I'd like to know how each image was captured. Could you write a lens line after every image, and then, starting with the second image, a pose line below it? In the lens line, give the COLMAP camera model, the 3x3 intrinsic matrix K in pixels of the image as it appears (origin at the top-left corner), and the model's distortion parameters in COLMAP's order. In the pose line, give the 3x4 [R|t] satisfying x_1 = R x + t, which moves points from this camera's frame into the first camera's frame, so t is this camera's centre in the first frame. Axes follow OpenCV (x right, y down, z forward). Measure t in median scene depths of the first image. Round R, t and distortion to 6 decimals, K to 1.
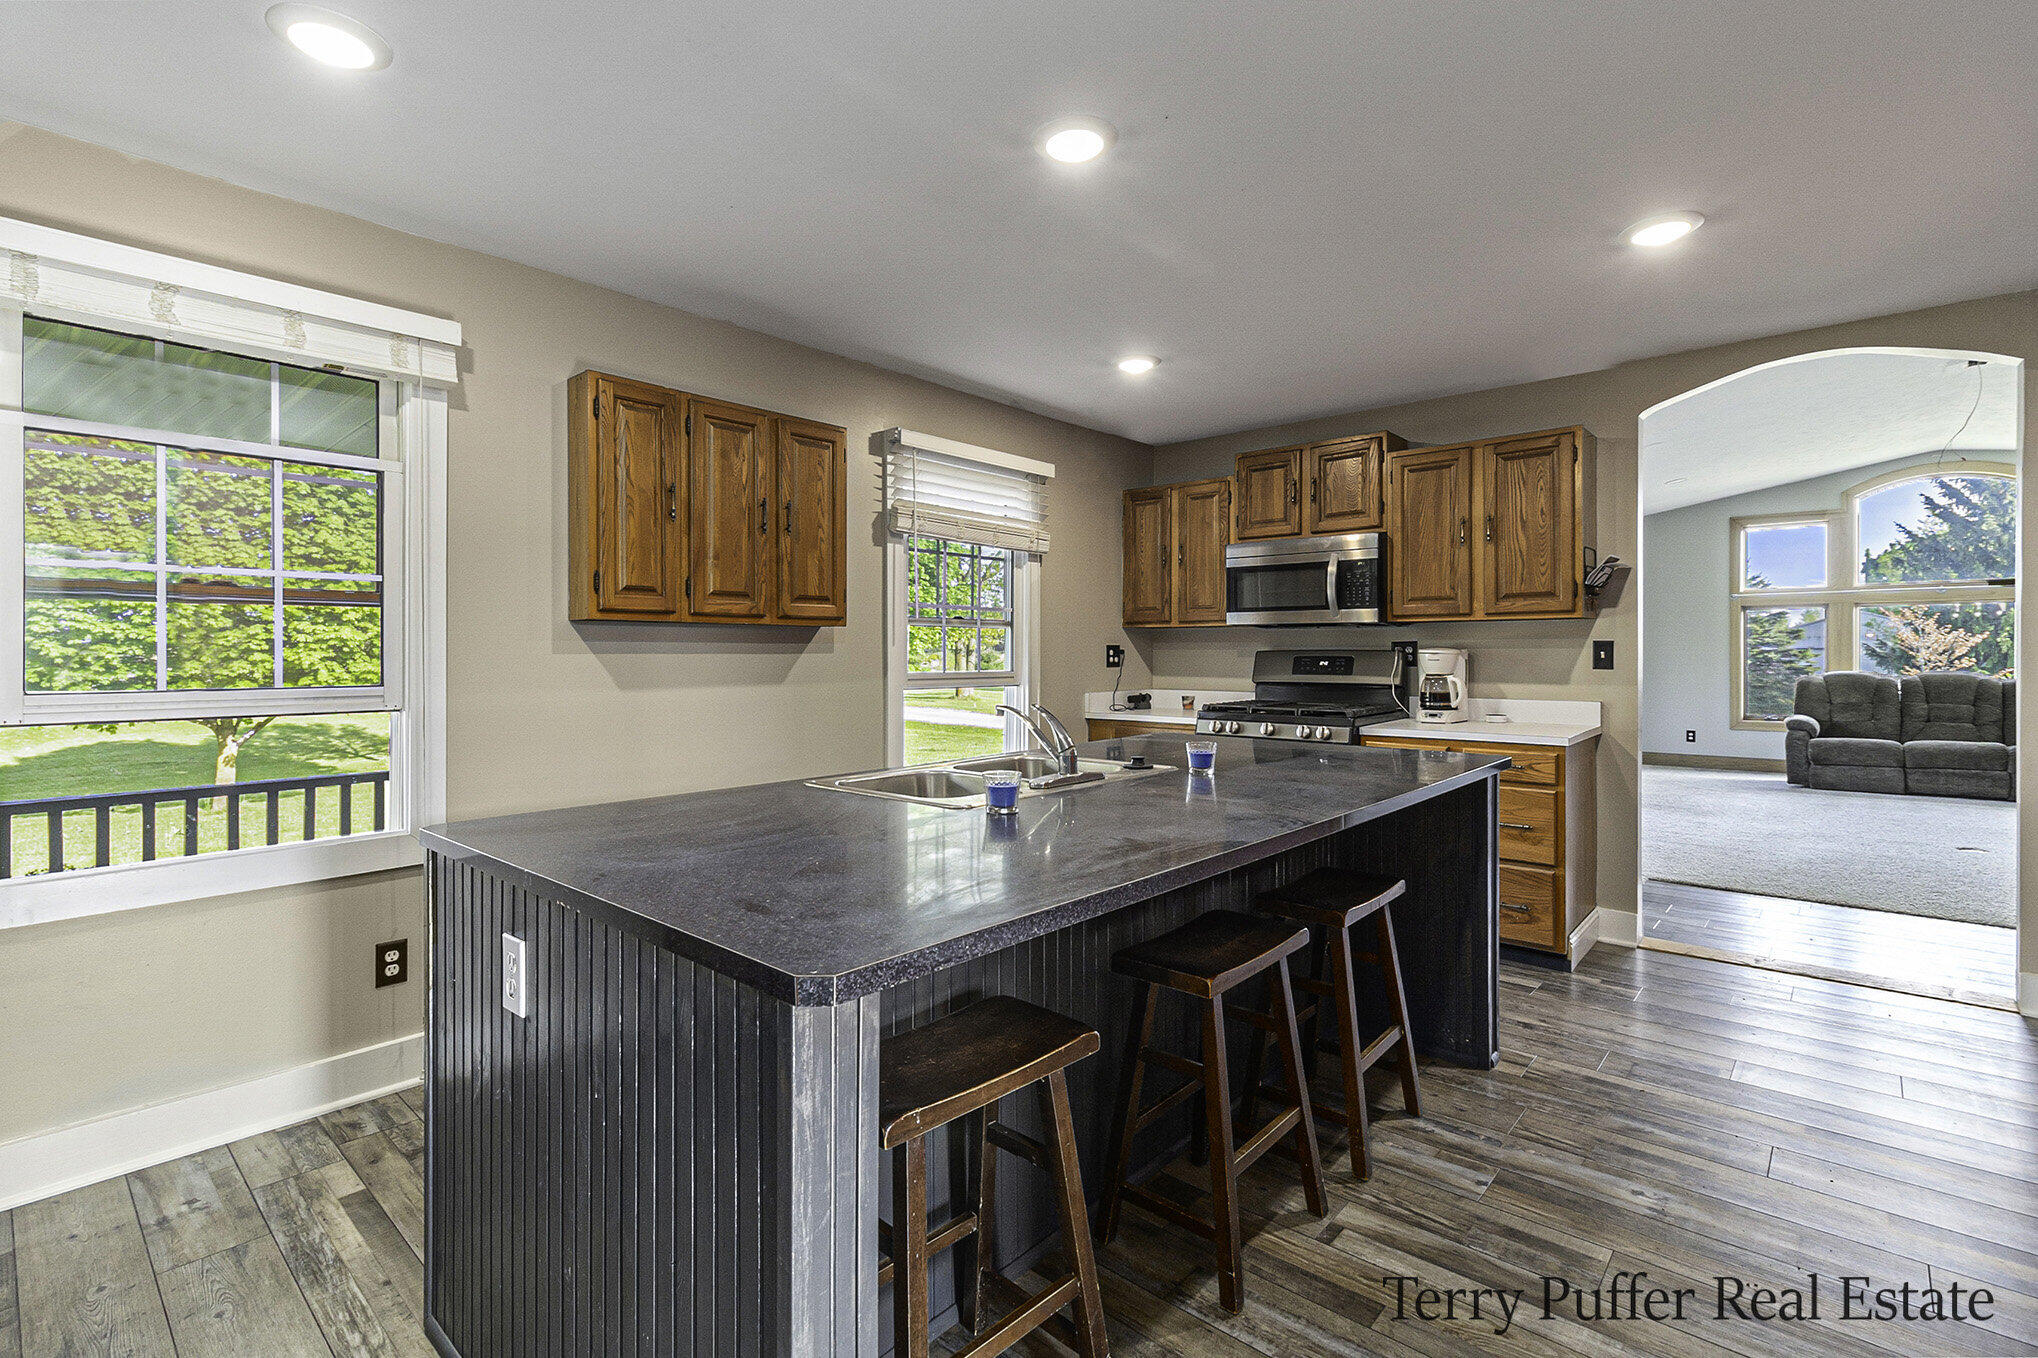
lens RADIAL K [[937.0, 0, 1009.6], [0, 937.0, 651.9], [0, 0, 1]] dist [0.000022, 0.000816]
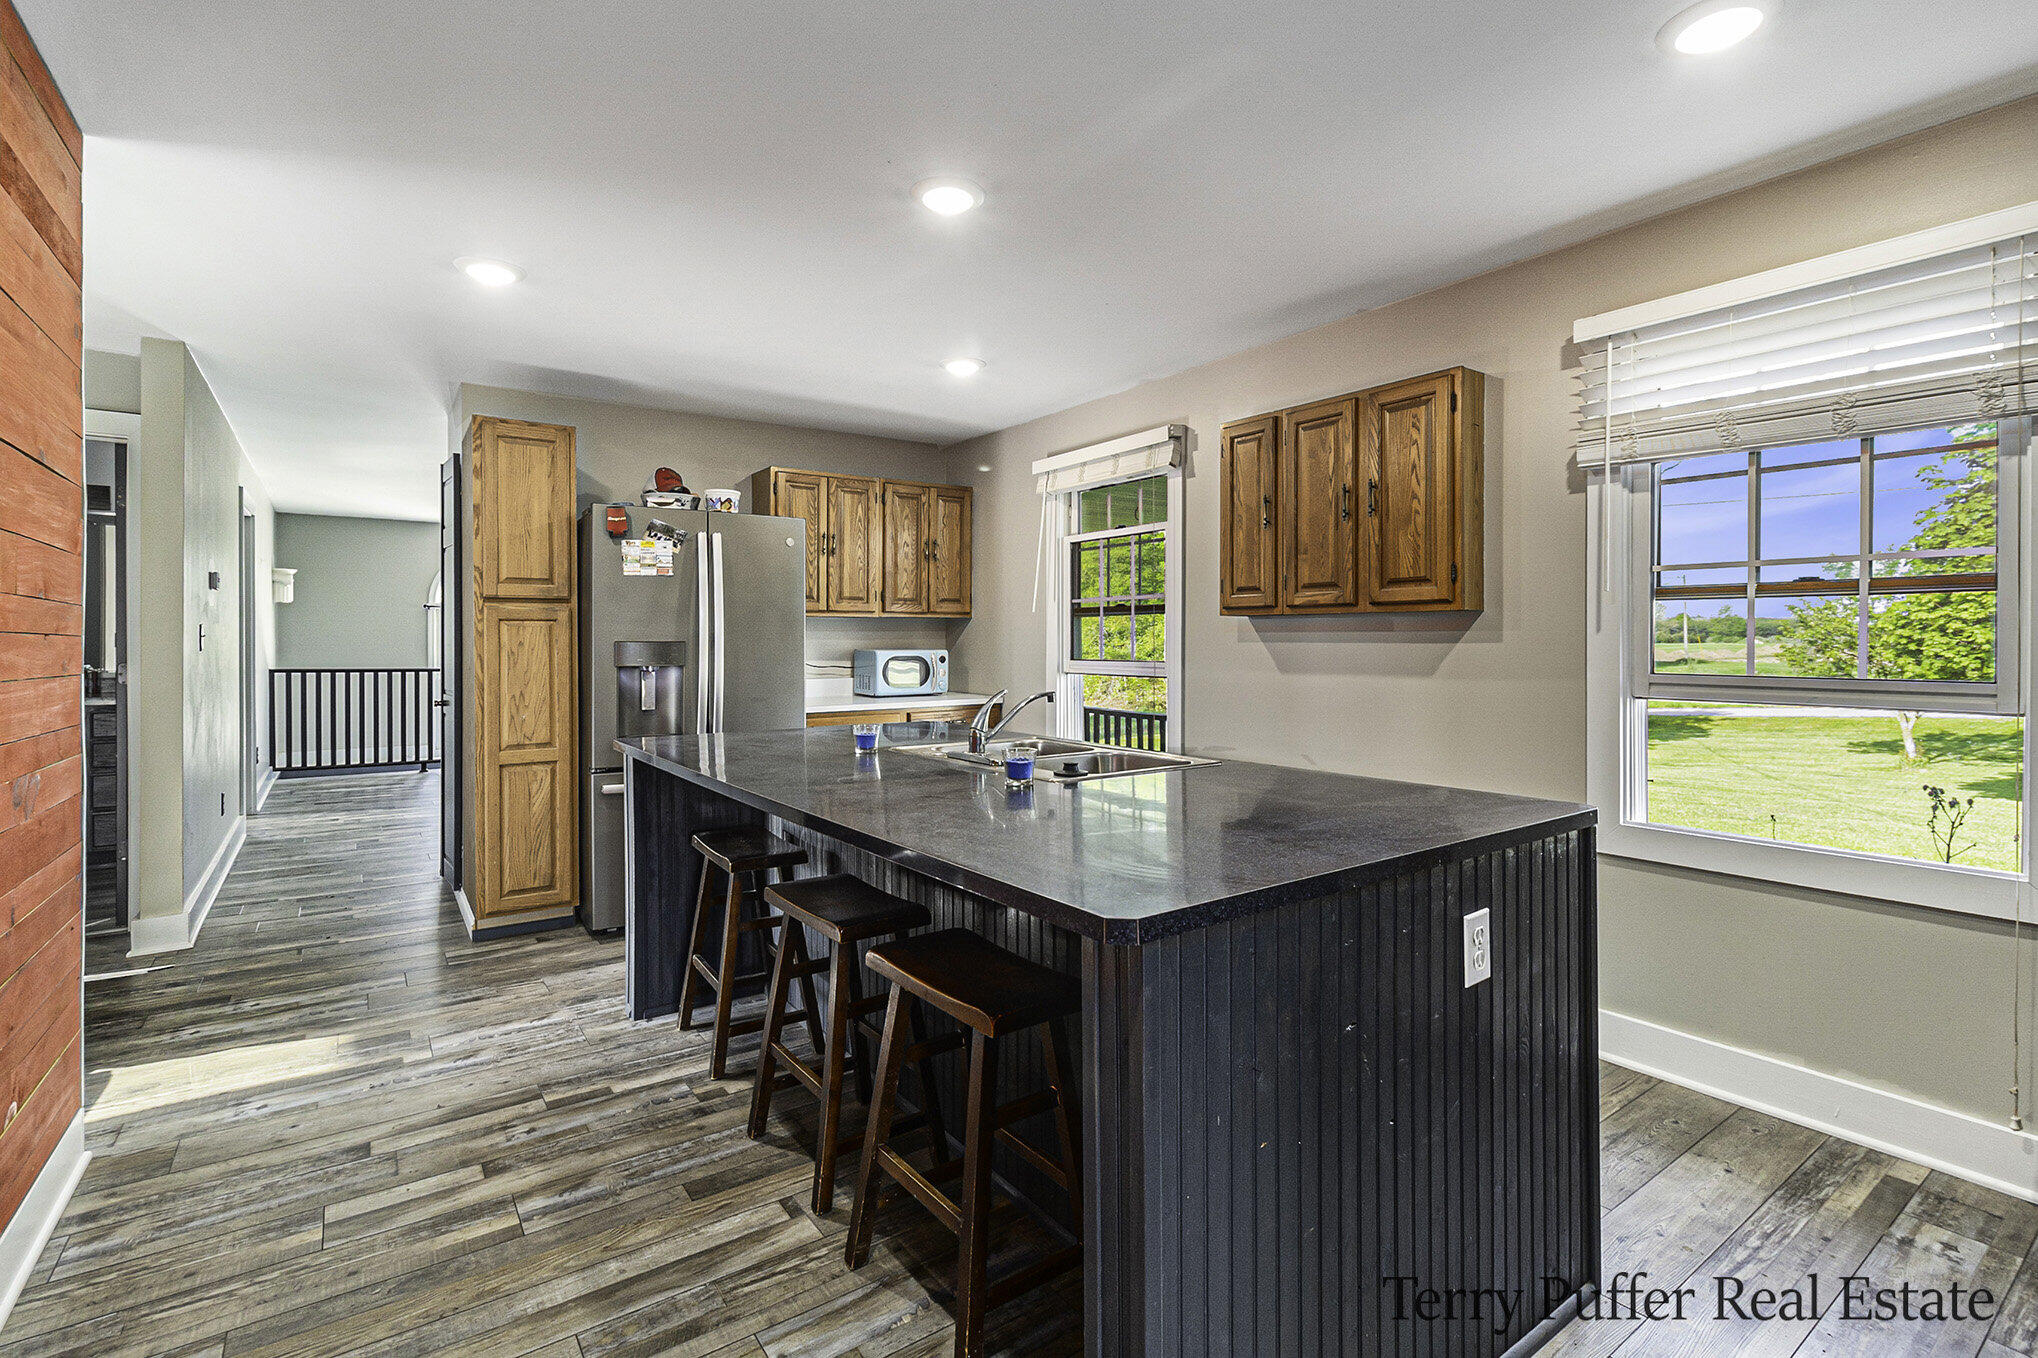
lens RADIAL K [[937.0, 0, 1009.6], [0, 937.0, 651.9], [0, 0, 1]] dist [0.000022, 0.000816]
pose [[-0.219049, 0.008884, -0.975673, 0.913584], [-0.004485, 0.999939, 0.010112, 0.003482], [0.975704, 0.006590, -0.218996, 1.035739]]
